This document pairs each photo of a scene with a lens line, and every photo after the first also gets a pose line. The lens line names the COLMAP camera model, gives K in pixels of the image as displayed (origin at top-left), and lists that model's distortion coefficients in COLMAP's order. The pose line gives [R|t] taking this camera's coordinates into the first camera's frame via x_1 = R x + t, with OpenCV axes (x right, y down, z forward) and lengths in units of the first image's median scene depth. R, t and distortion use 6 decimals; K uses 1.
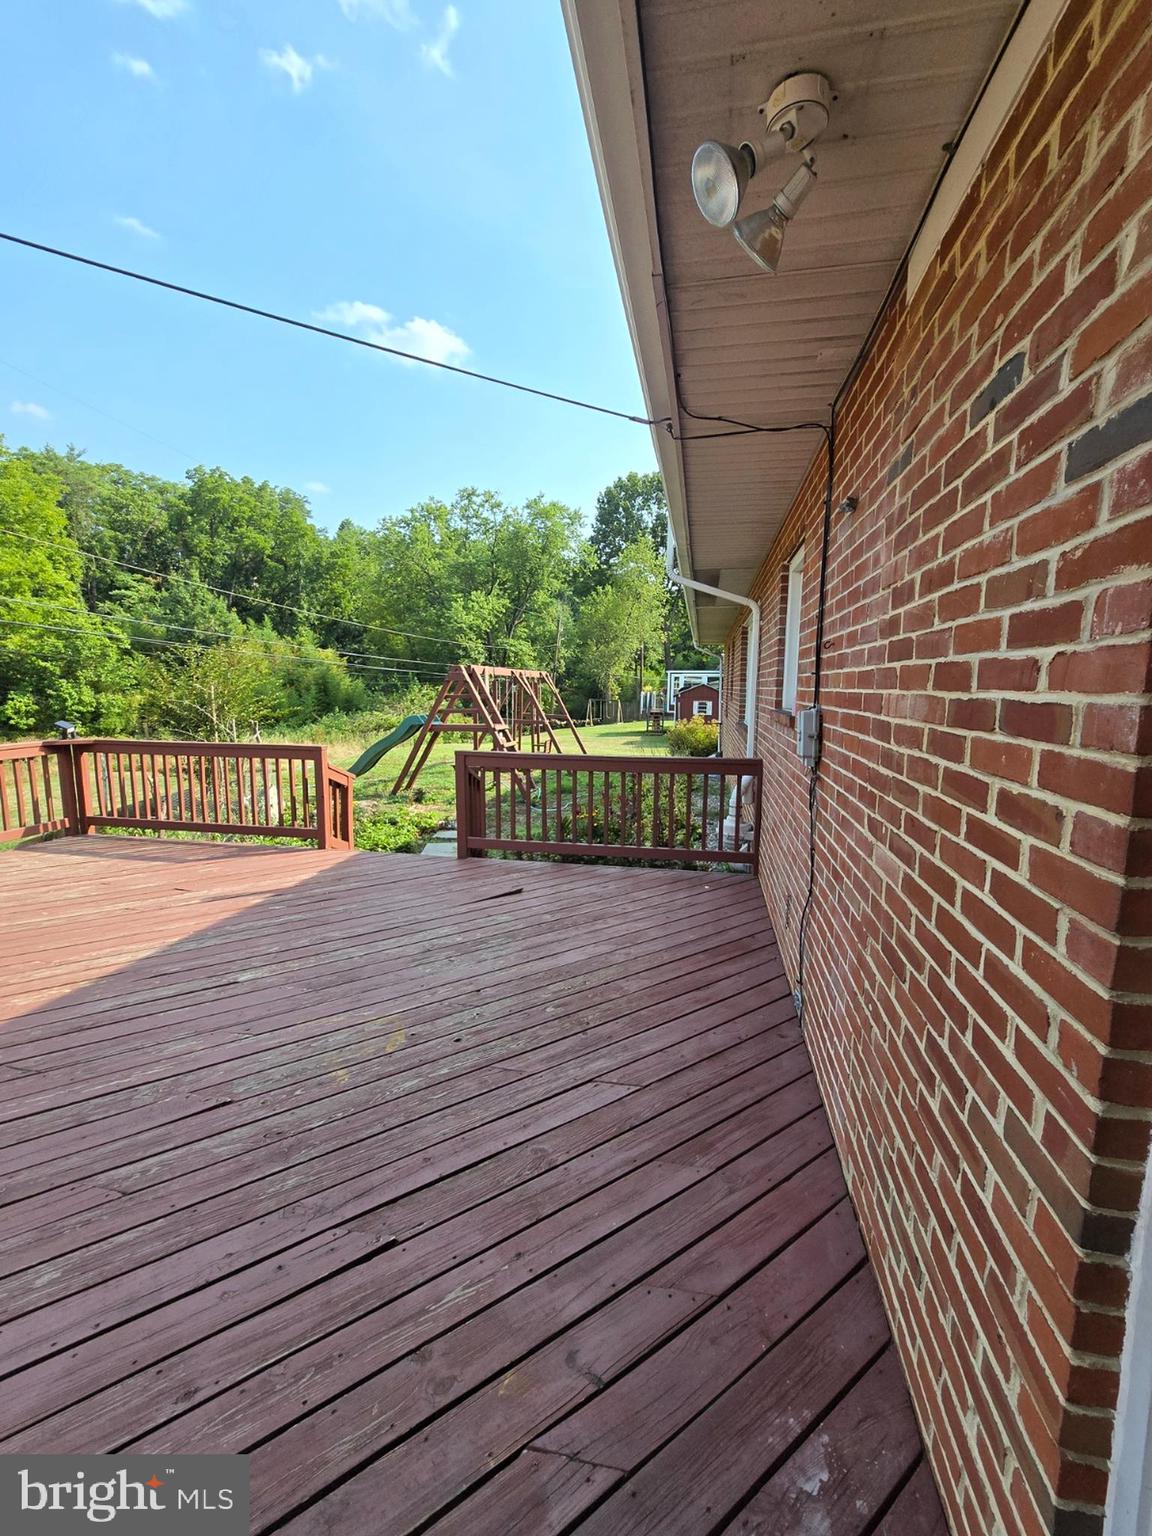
lens RADIAL K [[631.6, 0, 591.2], [0, 631.6, 766.7], [0, 0, 1]] dist [-0.002694, 0.000601]
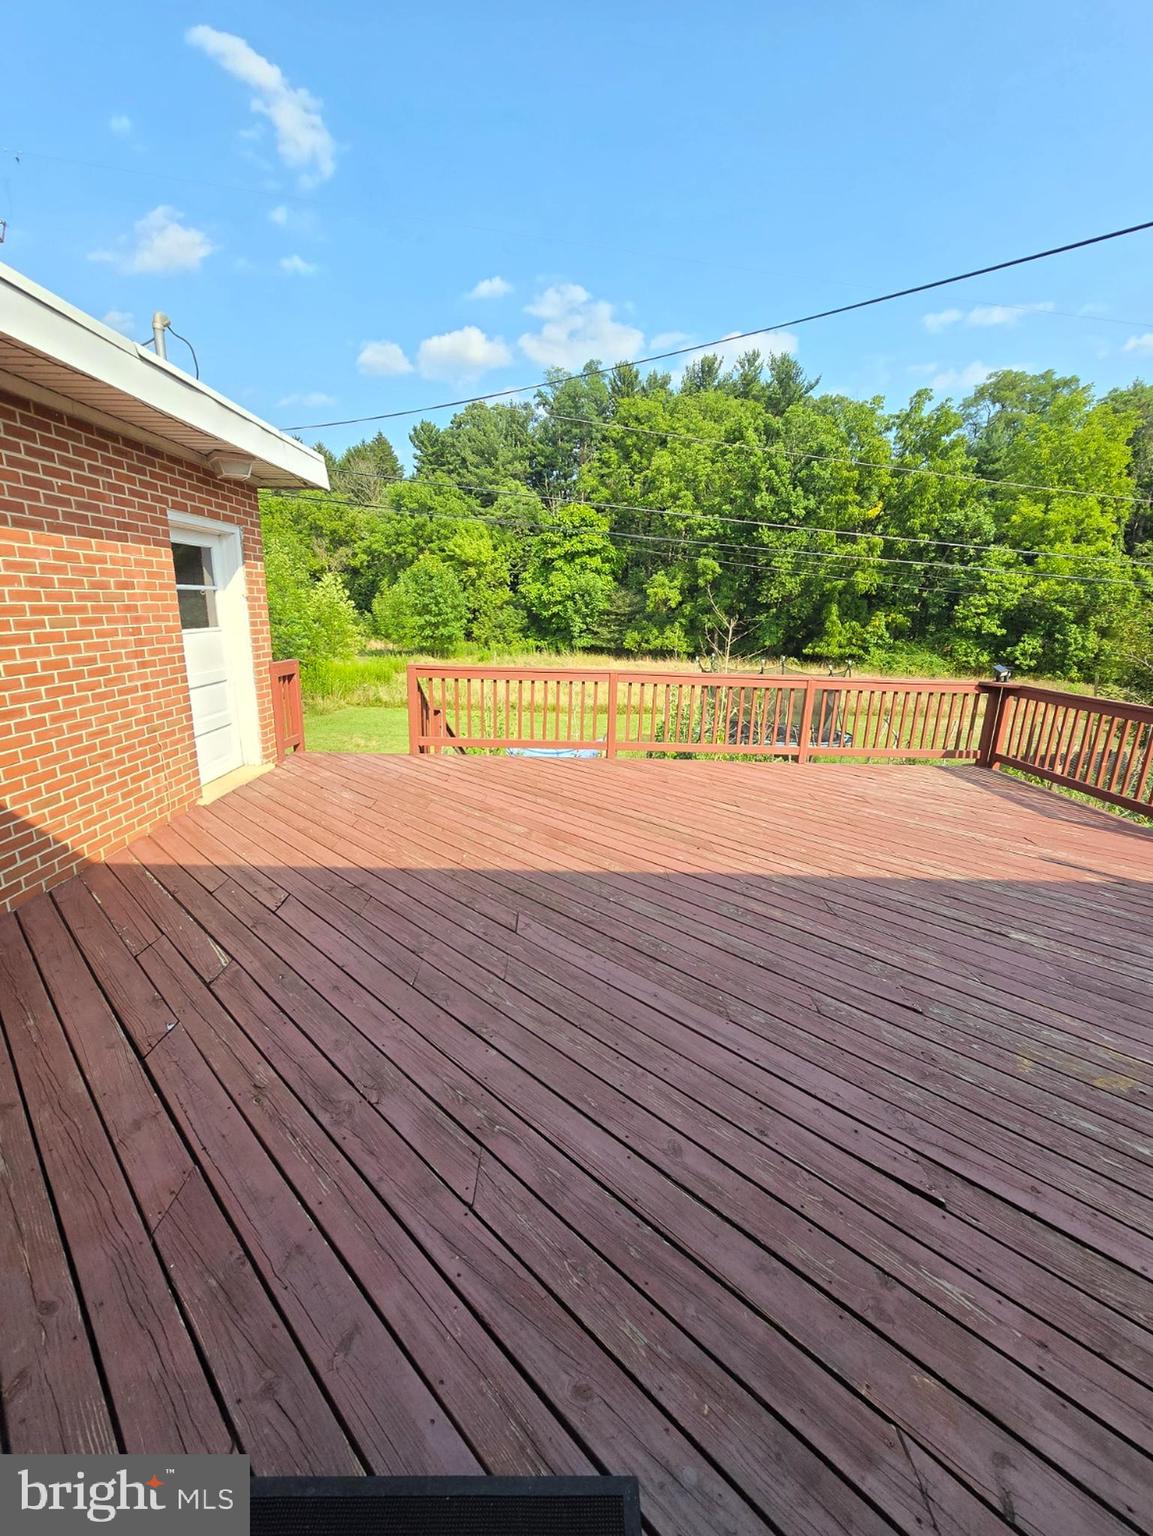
lens RADIAL K [[625.9, 0, 585.6], [0, 625.9, 768.2], [0, 0, 1]] dist [0.000076, 0.000335]
pose [[0.227575, 0.243181, -0.942907, 0.134821], [-0.160819, 0.964404, 0.209911, -0.018092], [0.960389, 0.103867, 0.258582, 0.044807]]
